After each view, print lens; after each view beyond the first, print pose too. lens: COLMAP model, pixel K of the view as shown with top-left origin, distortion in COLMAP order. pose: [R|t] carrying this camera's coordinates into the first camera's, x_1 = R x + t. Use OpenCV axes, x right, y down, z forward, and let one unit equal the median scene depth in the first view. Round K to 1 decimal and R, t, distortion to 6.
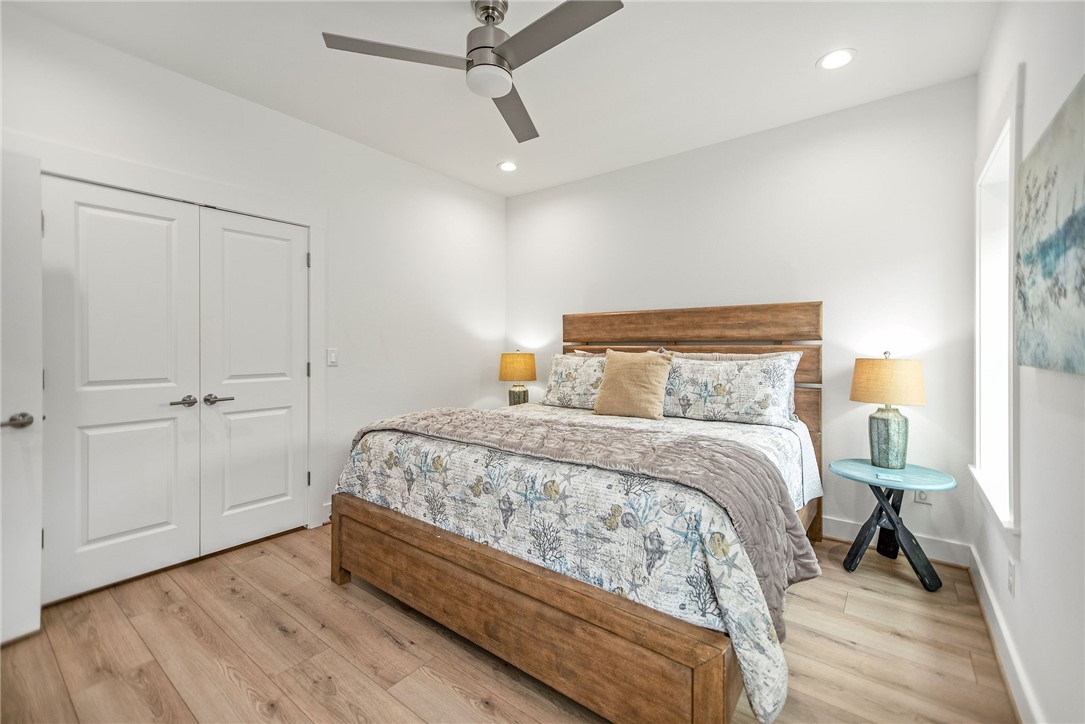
lens RADIAL K [[467.5, 0, 540.9], [0, 467.5, 352.2], [0, 0, 1]] dist [0.002017, 0.000247]
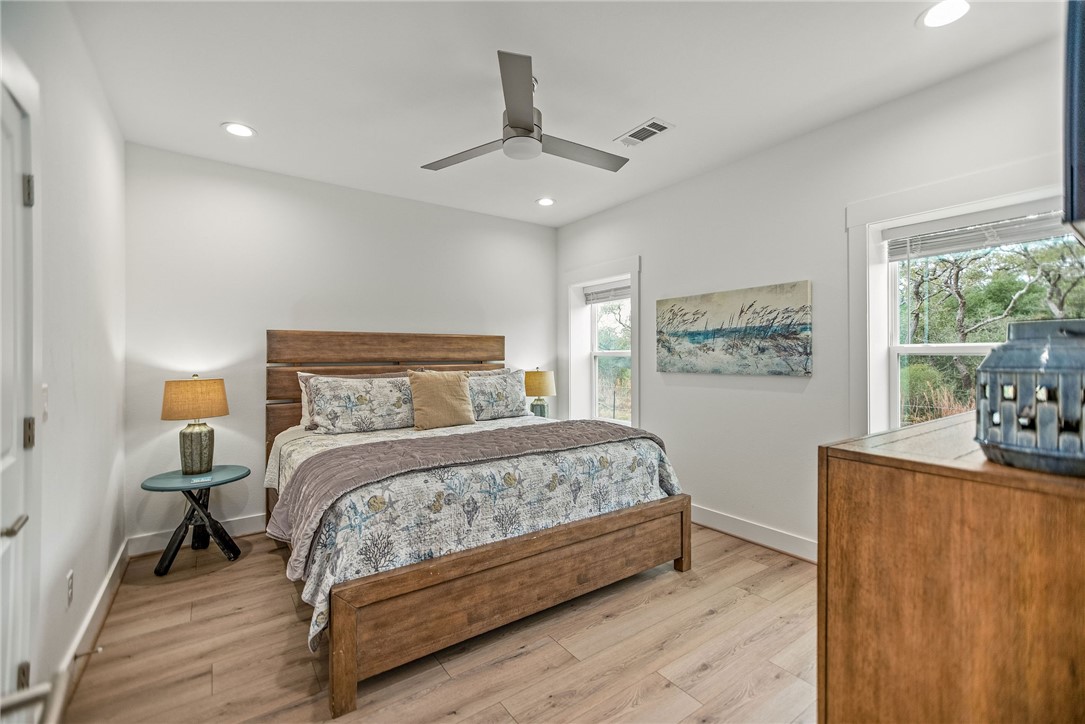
lens RADIAL K [[467.5, 0, 540.3], [0, 467.5, 362.3], [0, 0, 1]] dist [0.002017, 0.000247]
pose [[0.284623, -0.011405, 0.958572, -0.913032], [0.017793, 0.999820, 0.006613, -0.029541], [-0.958474, 0.015174, 0.284775, 0.456334]]
